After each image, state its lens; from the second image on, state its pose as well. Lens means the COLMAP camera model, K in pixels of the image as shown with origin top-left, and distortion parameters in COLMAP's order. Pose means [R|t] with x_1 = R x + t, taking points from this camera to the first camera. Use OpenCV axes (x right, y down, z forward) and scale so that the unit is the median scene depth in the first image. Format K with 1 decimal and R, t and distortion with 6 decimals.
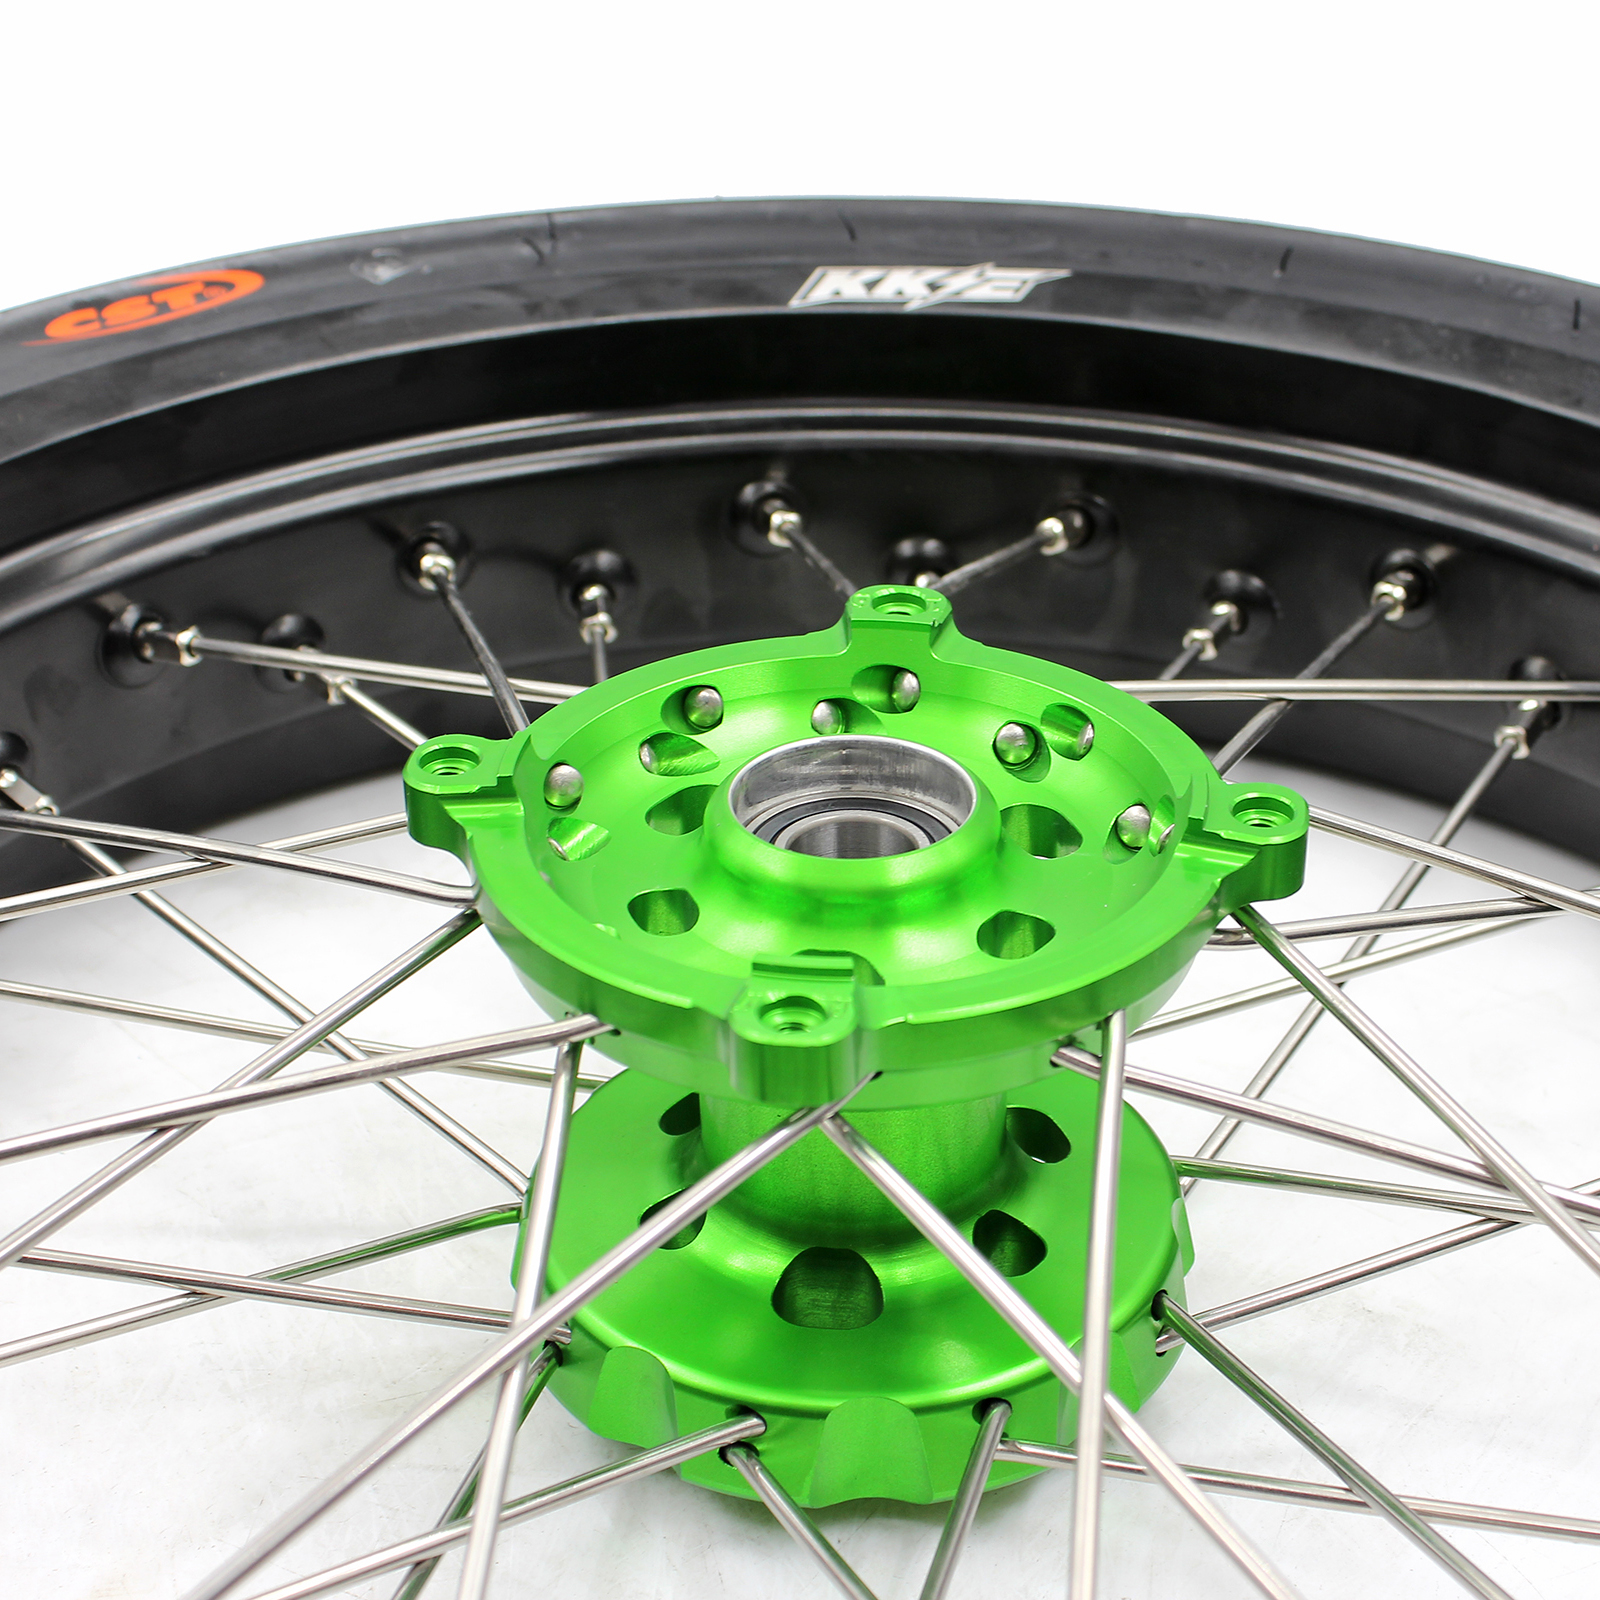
lens RADIAL K [[3828.3, 0, 801.6], [0, 3828.3, 727.5], [0, 0, 1]] dist [-0.078759, -0.164017]
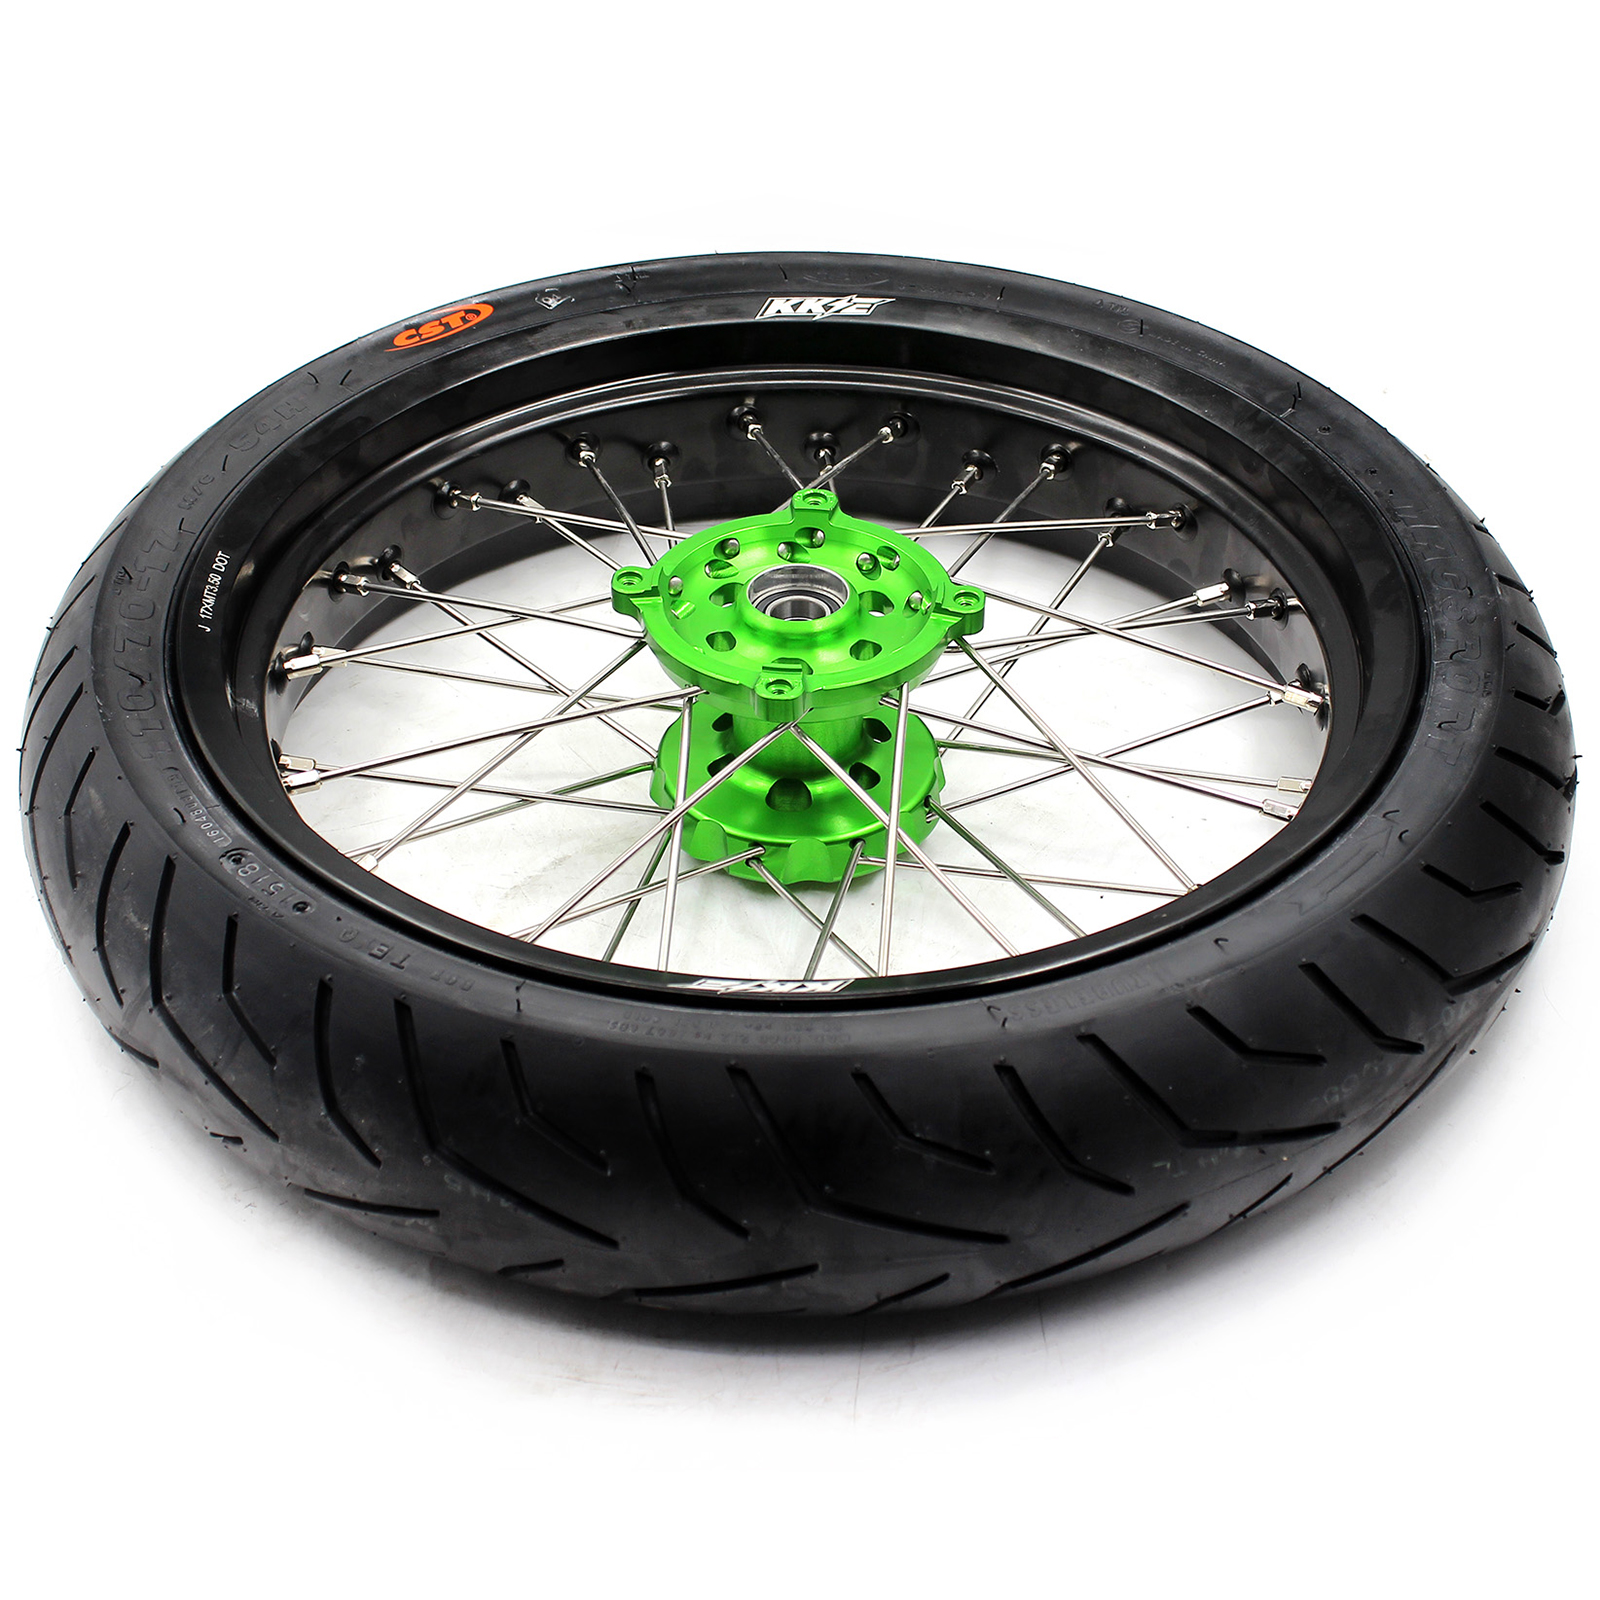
lens RADIAL K [[3828.3, 0, 801.6], [0, 3828.3, 727.5], [0, 0, 1]] dist [-0.078759, -0.164017]
pose [[0.999429, -0.009672, 0.032369, -0.060403], [0.005996, 0.993713, 0.111799, -0.159053], [-0.033246, -0.111541, 0.993204, -1.339402]]
